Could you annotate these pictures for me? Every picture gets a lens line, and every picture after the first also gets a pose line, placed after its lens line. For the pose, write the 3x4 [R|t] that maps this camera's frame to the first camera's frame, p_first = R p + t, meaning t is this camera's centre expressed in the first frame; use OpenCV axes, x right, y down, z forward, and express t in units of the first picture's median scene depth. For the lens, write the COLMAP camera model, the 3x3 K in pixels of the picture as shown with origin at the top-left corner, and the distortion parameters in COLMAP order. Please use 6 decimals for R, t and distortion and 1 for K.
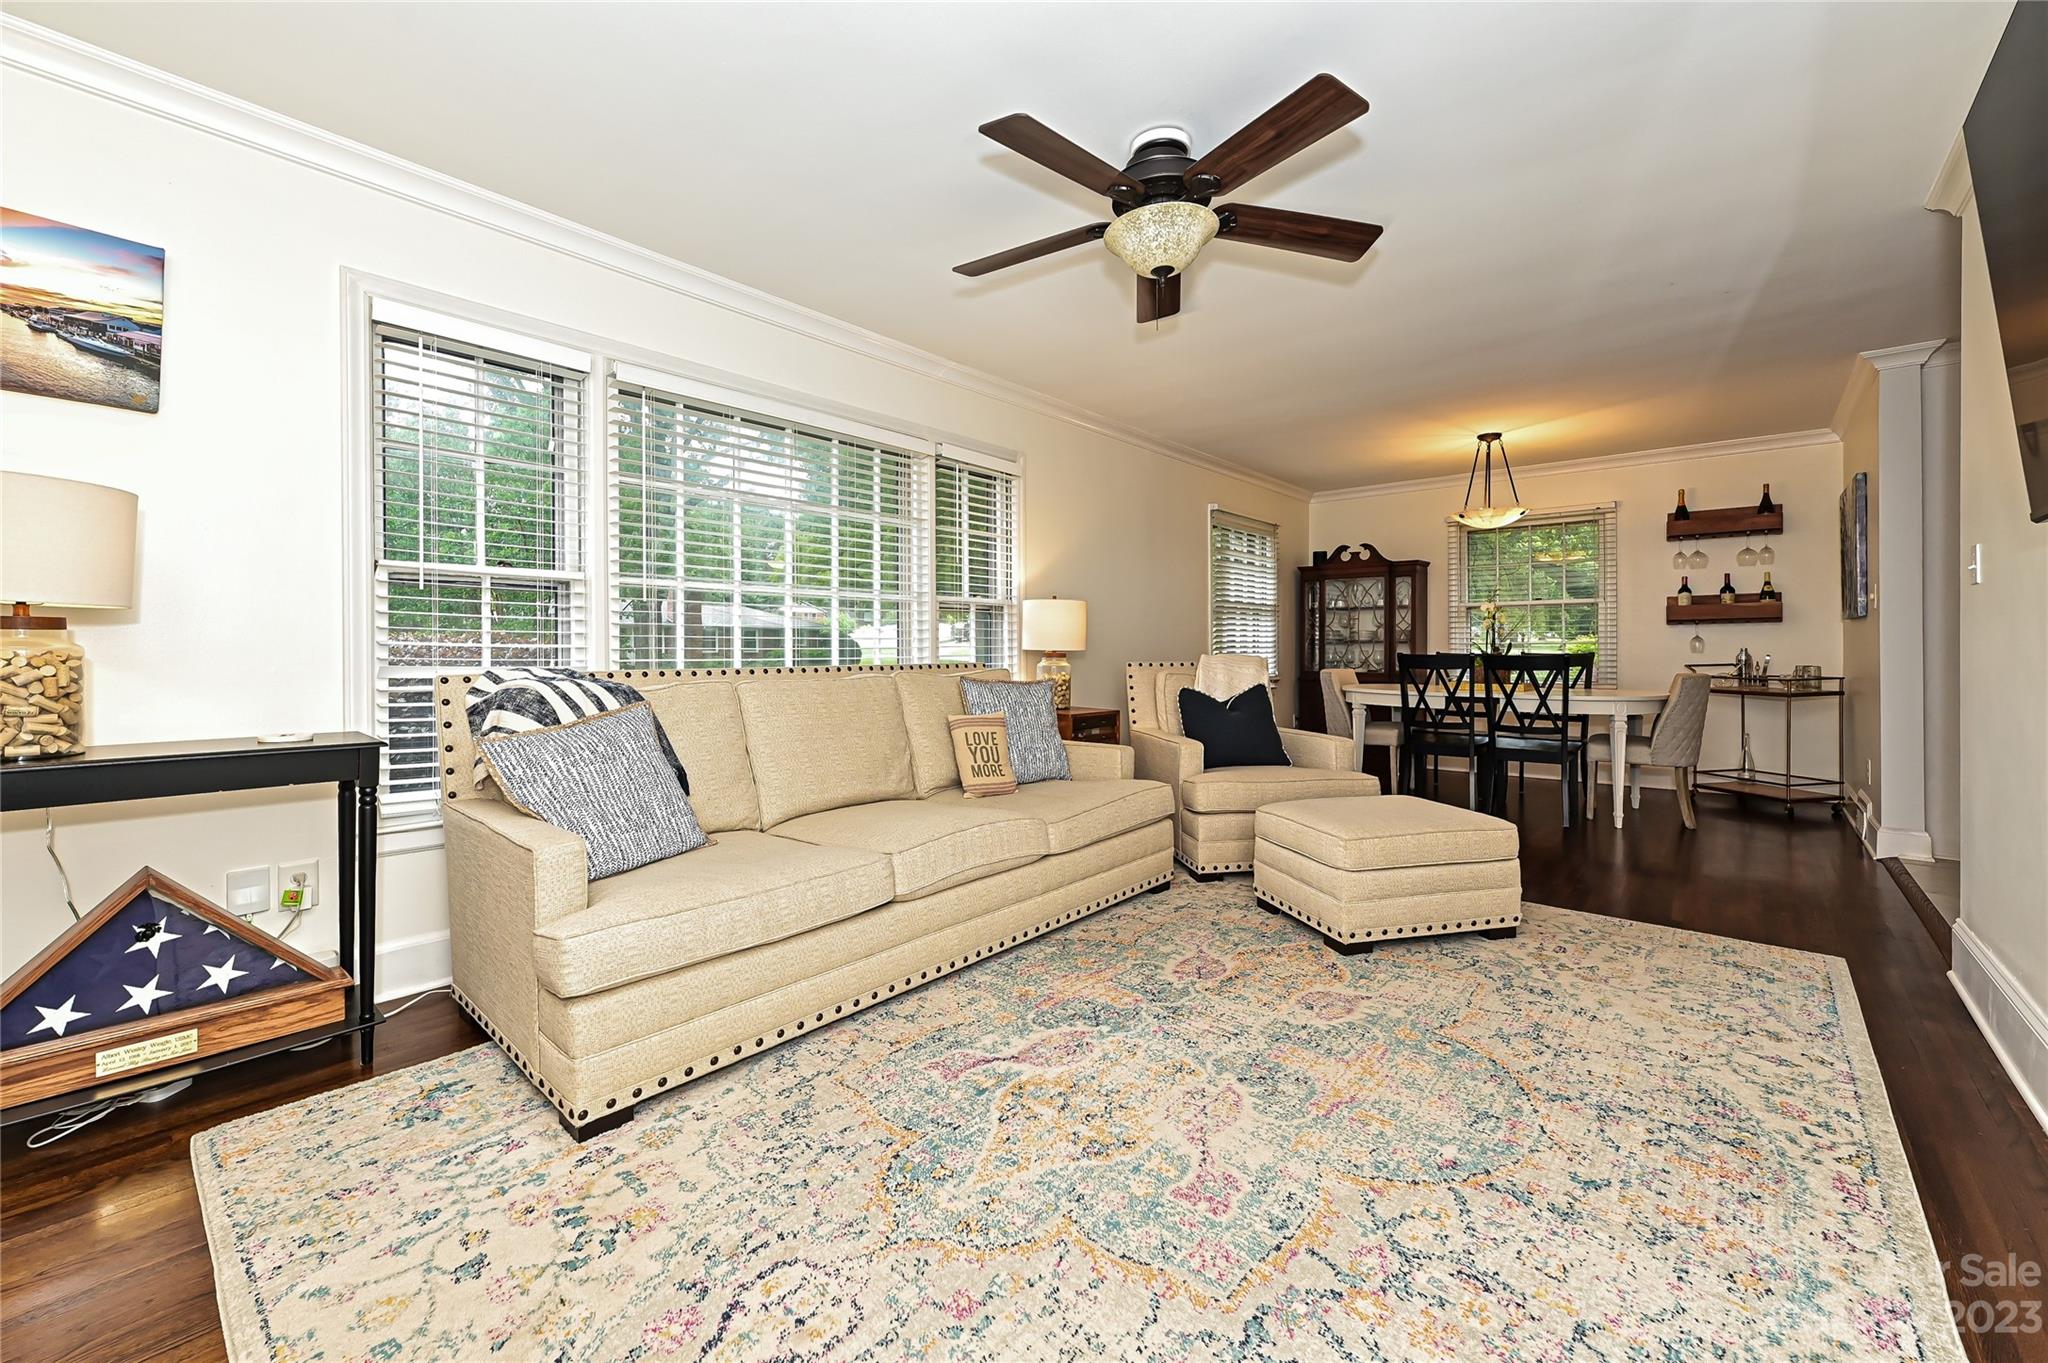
lens RADIAL K [[825.0, 0, 1031.1], [0, 825.0, 665.8], [0, 0, 1]] dist [0.000780, 0.000997]
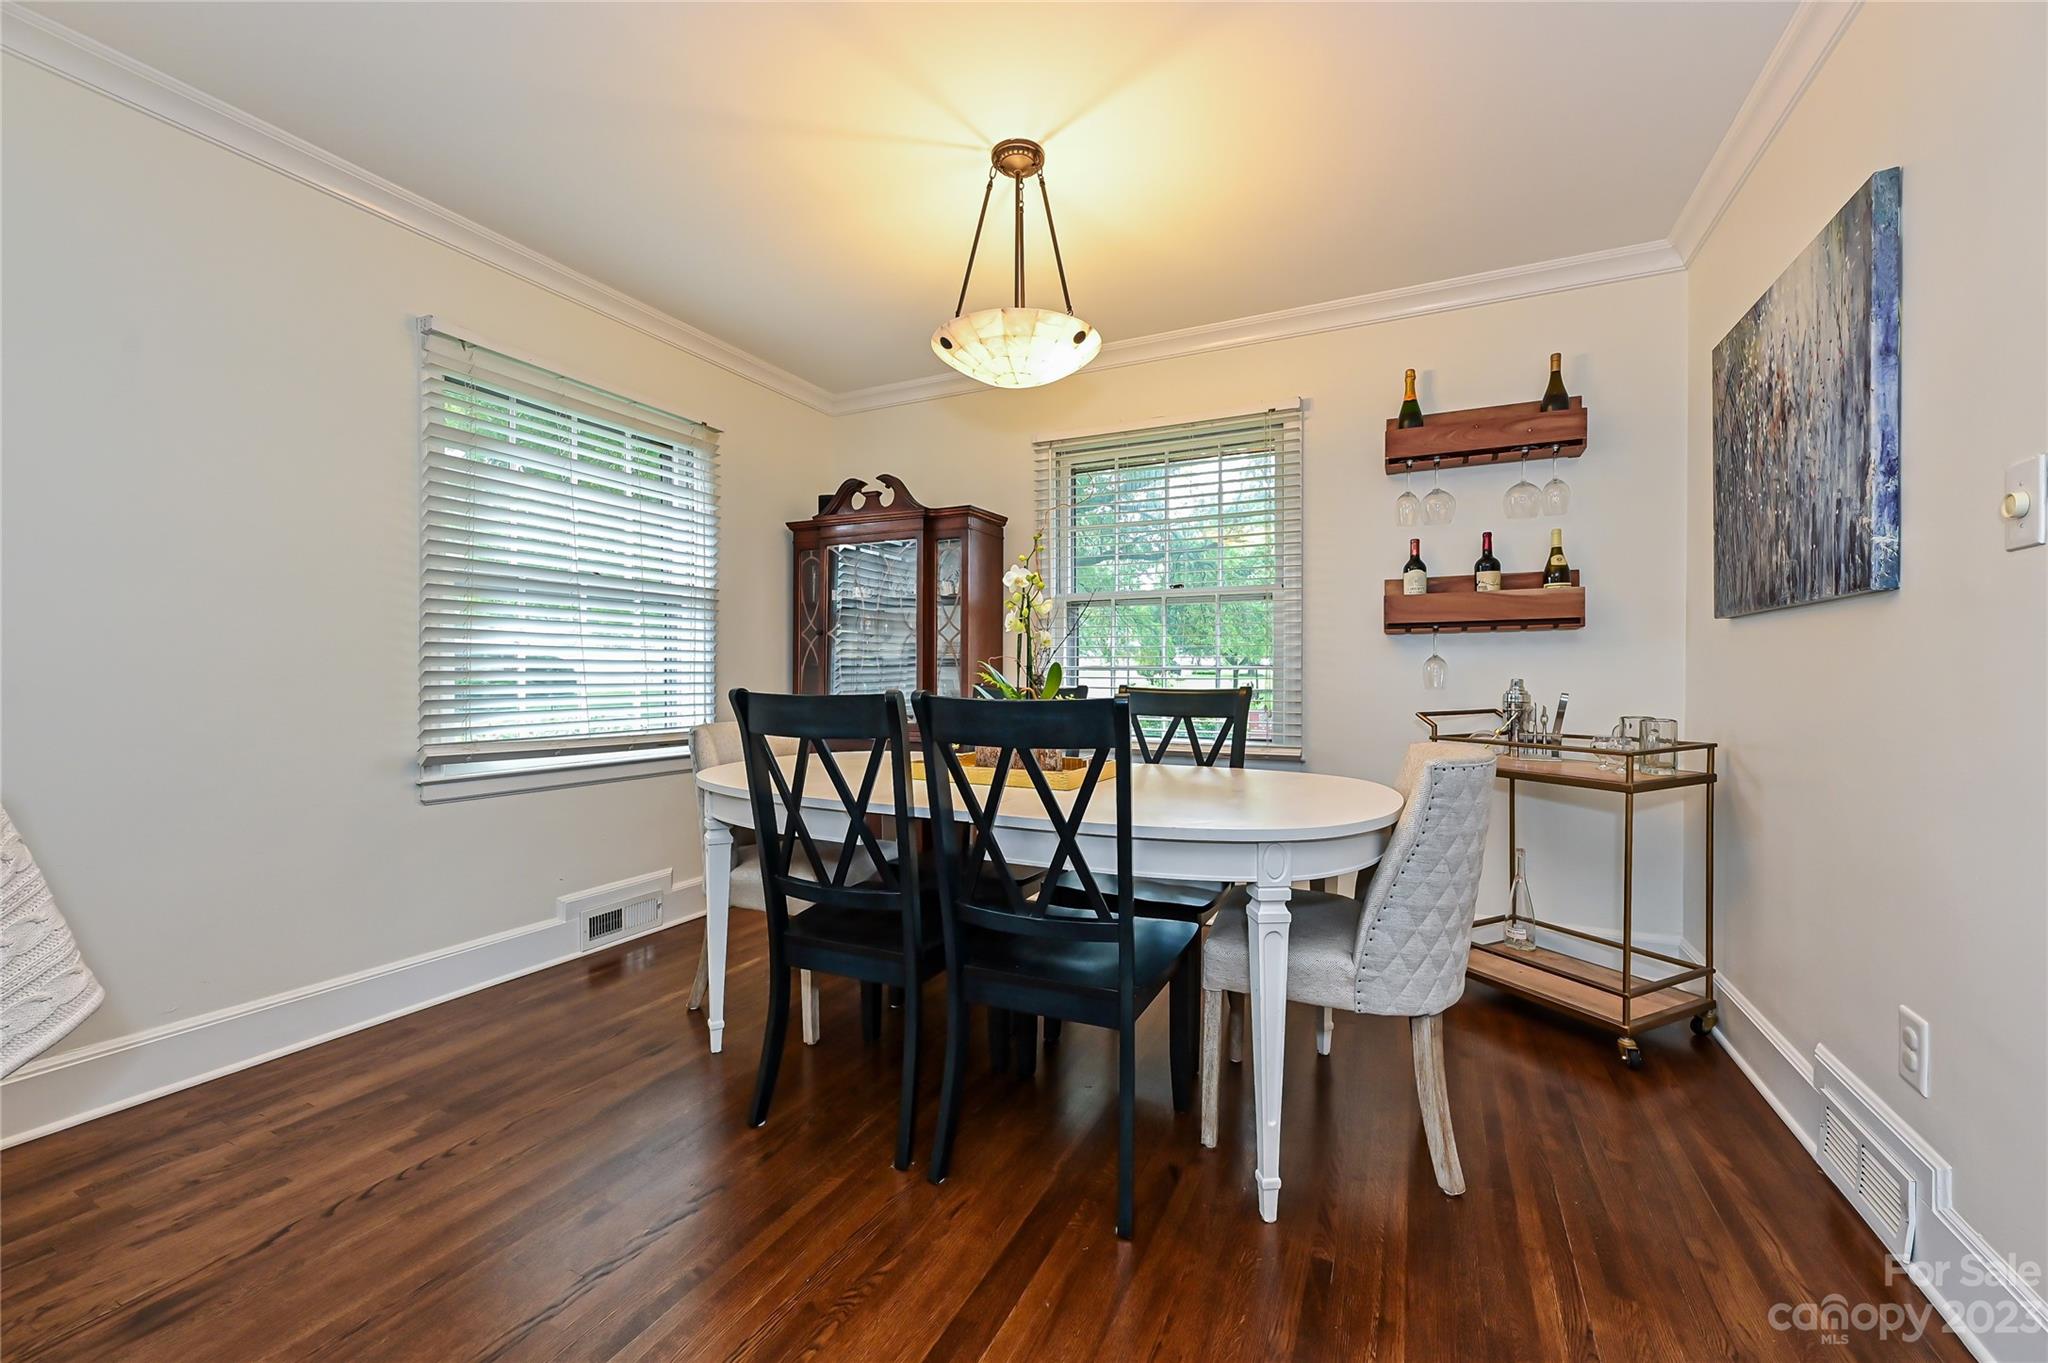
lens RADIAL K [[825.0, 0, 1026.5], [0, 825.0, 698.0], [0, 0, 1]] dist [0.000780, 0.000997]
pose [[0.967469, 0.000017, 0.252990, 0.515467], [-0.001203, 0.999989, 0.004533, -0.014252], [-0.252987, -0.004690, 0.967458, 0.679732]]
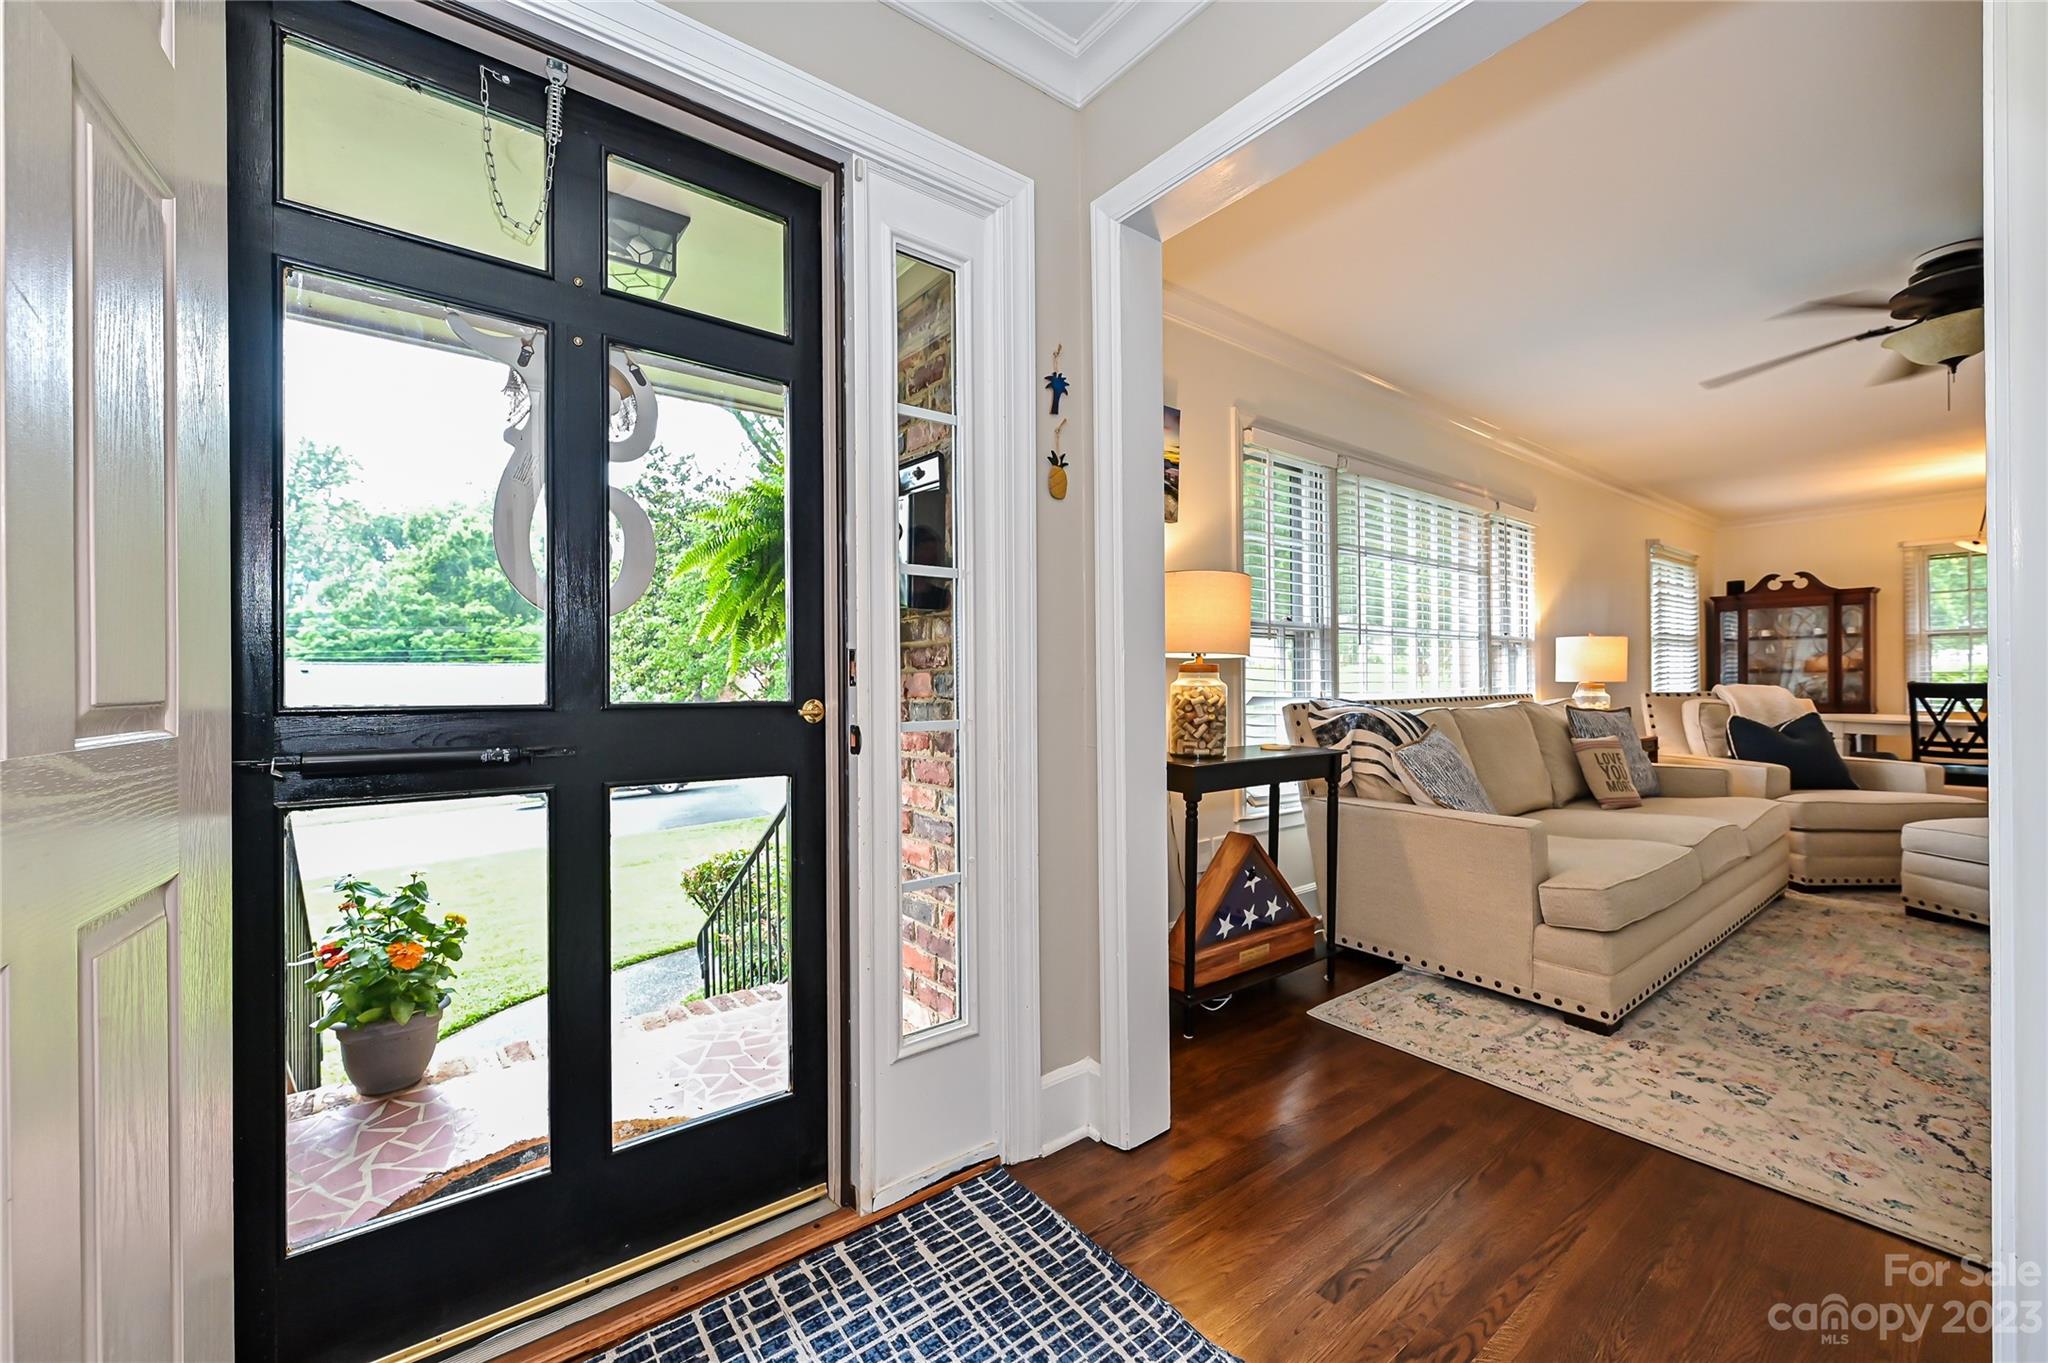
lens RADIAL K [[825.0, 0, 1026.0], [0, 825.0, 686.7], [0, 0, 1]] dist [0.000780, 0.000997]
pose [[0.981784, -0.003286, -0.189970, -0.456591], [0.001079, 0.999931, -0.011719, 0.000193], [0.189995, 0.011301, 0.981720, -0.207090]]
